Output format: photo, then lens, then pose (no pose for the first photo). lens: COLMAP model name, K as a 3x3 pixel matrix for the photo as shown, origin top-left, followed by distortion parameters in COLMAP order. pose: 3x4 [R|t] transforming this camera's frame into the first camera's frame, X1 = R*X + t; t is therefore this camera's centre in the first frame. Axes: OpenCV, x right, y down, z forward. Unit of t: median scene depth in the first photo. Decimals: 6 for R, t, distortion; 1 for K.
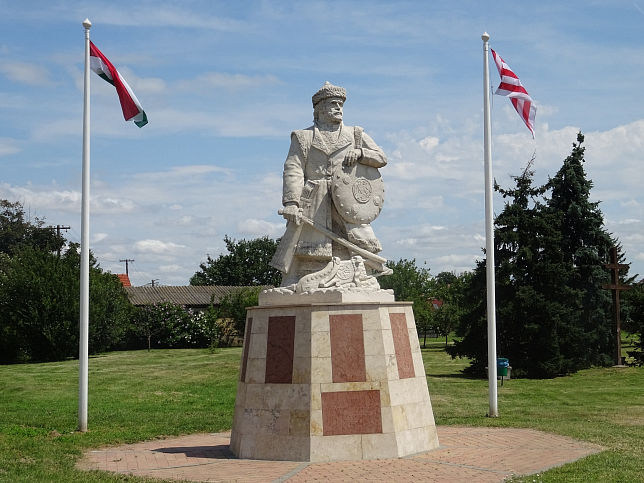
lens RADIAL K [[1106.3, 0, 333.4], [0, 1106.3, 240.5], [0, 0, 1]] dist [-0.050848, 0.153469]
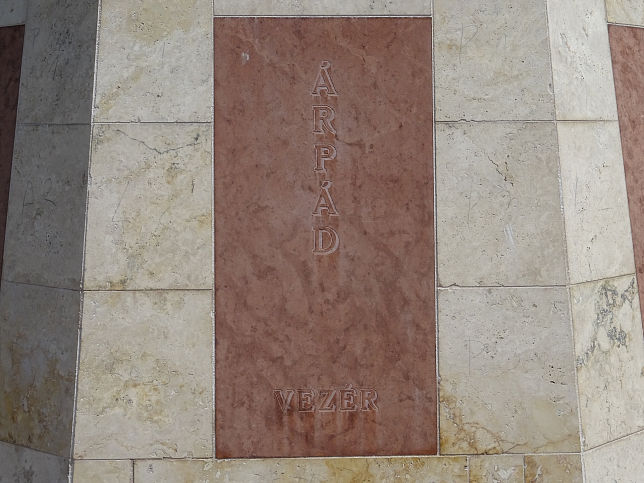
lens RADIAL K [[1293.4, 0, 322.0], [0, 1293.4, 241.5], [0, 0, 1]] dist [-0.017949, -0.008761]
pose [[0.986085, 0.038344, -0.161759, 0.041672], [-0.012201, 0.987105, 0.159606, 0.069545], [0.165793, -0.155411, 0.973838, 0.824857]]
